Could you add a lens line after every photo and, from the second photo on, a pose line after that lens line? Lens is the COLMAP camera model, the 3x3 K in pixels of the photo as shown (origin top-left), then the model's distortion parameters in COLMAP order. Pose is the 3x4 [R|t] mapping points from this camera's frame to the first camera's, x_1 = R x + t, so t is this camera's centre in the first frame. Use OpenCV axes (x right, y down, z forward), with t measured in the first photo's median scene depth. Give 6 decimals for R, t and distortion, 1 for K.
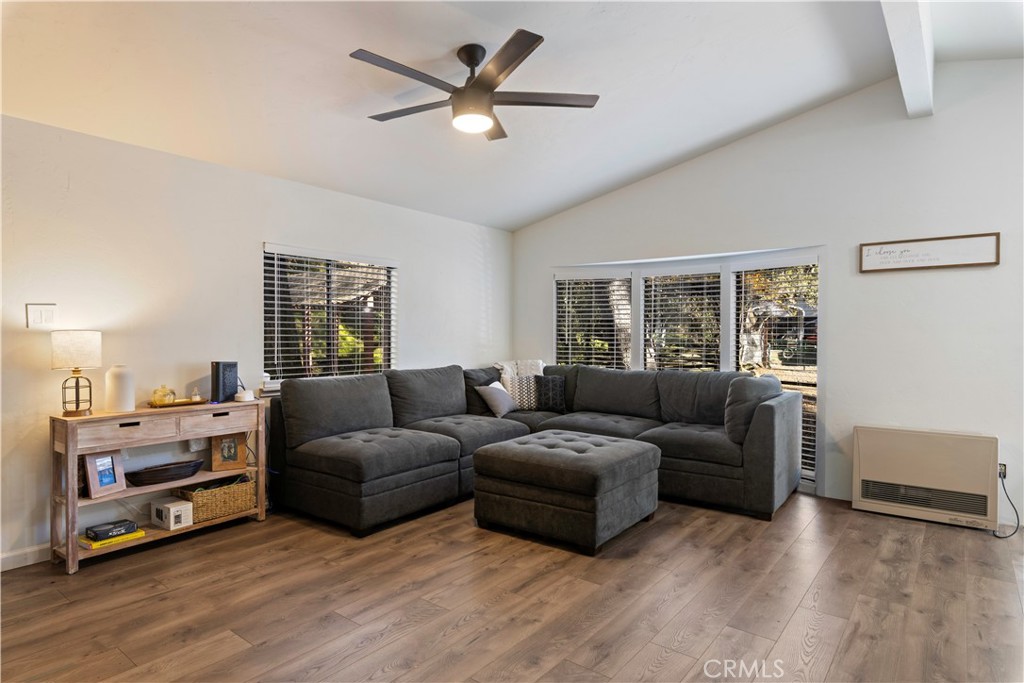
lens RADIAL K [[579.2, 0, 508.7], [0, 579.2, 332.8], [0, 0, 1]] dist [-0.002188, 0.002012]
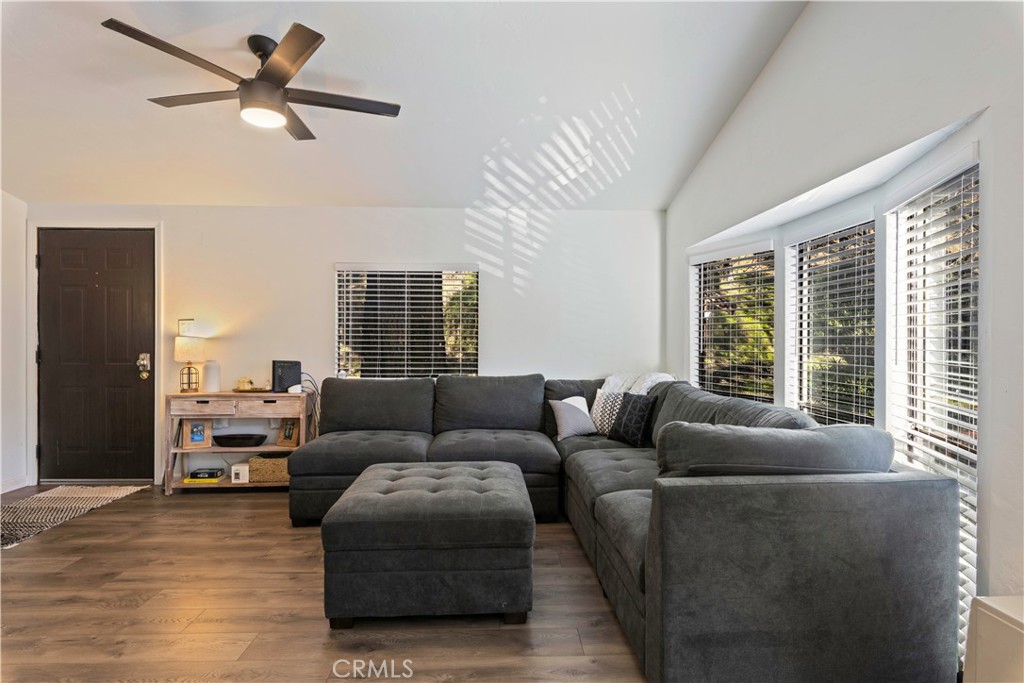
lens RADIAL K [[532.5, 0, 522.0], [0, 532.5, 341.0], [0, 0, 1]] dist [-0.012825, 0.000200]
pose [[0.654129, 0.002794, -0.756378, 0.855560], [-0.000865, 0.999995, 0.002946, 0.003689], [0.756382, -0.001273, 0.654129, 0.746256]]
